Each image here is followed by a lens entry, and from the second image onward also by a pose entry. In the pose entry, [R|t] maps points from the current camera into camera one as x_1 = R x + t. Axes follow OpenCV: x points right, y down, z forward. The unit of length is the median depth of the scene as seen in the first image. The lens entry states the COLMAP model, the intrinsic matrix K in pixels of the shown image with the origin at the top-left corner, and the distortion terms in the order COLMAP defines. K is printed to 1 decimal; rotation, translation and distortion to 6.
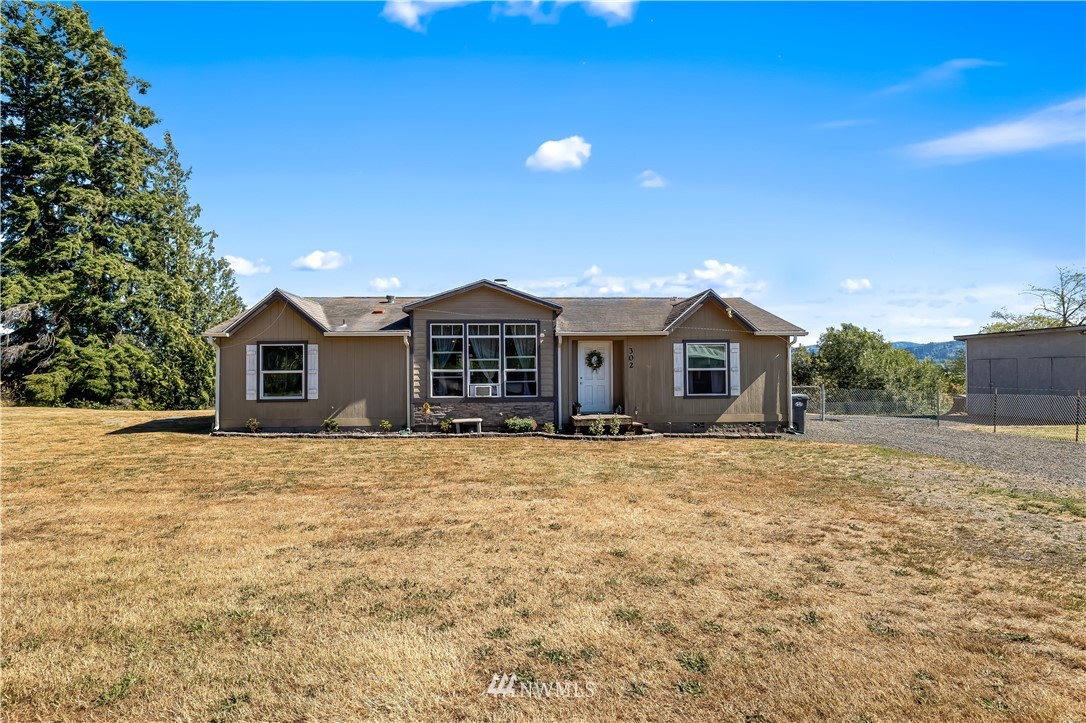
lens RADIAL K [[601.2, 0, 543.6], [0, 601.2, 366.4], [0, 0, 1]] dist [-0.000437, -0.000005]
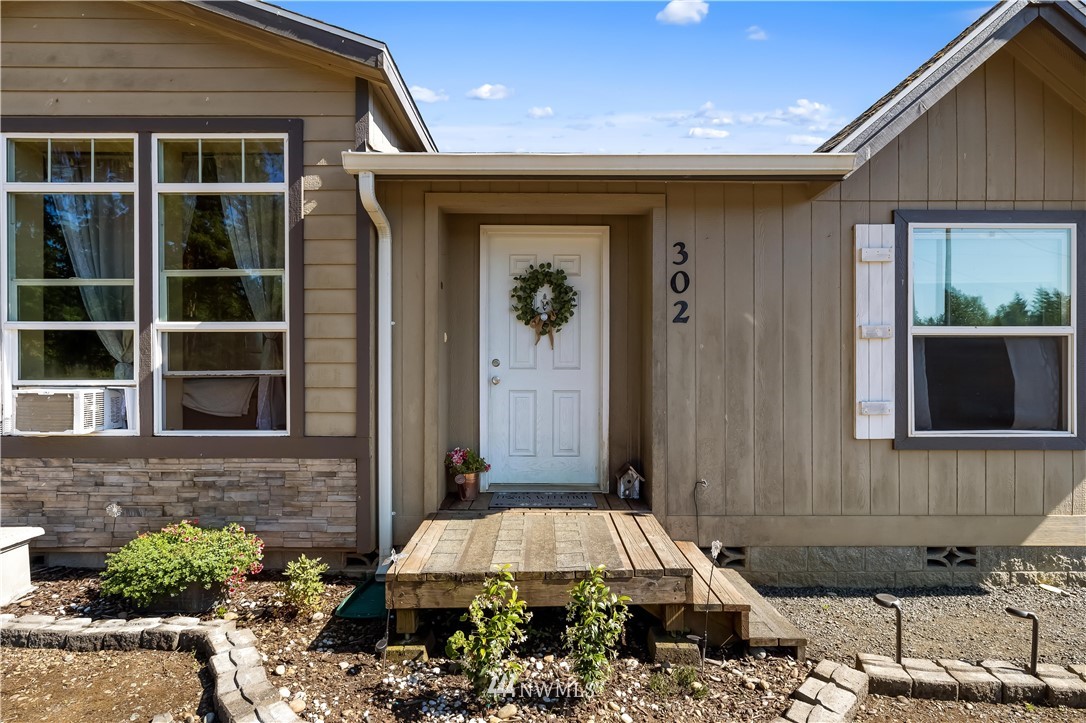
lens RADIAL K [[524.0, 0, 542.1], [0, 524.0, 363.3], [0, 0, 1]] dist [-0.000300, -0.000062]
pose [[0.997305, 0.010678, -0.072583, 0.106662], [-0.009787, 0.999872, 0.012622, 0.017338], [0.072708, -0.011878, 0.997283, 0.794742]]
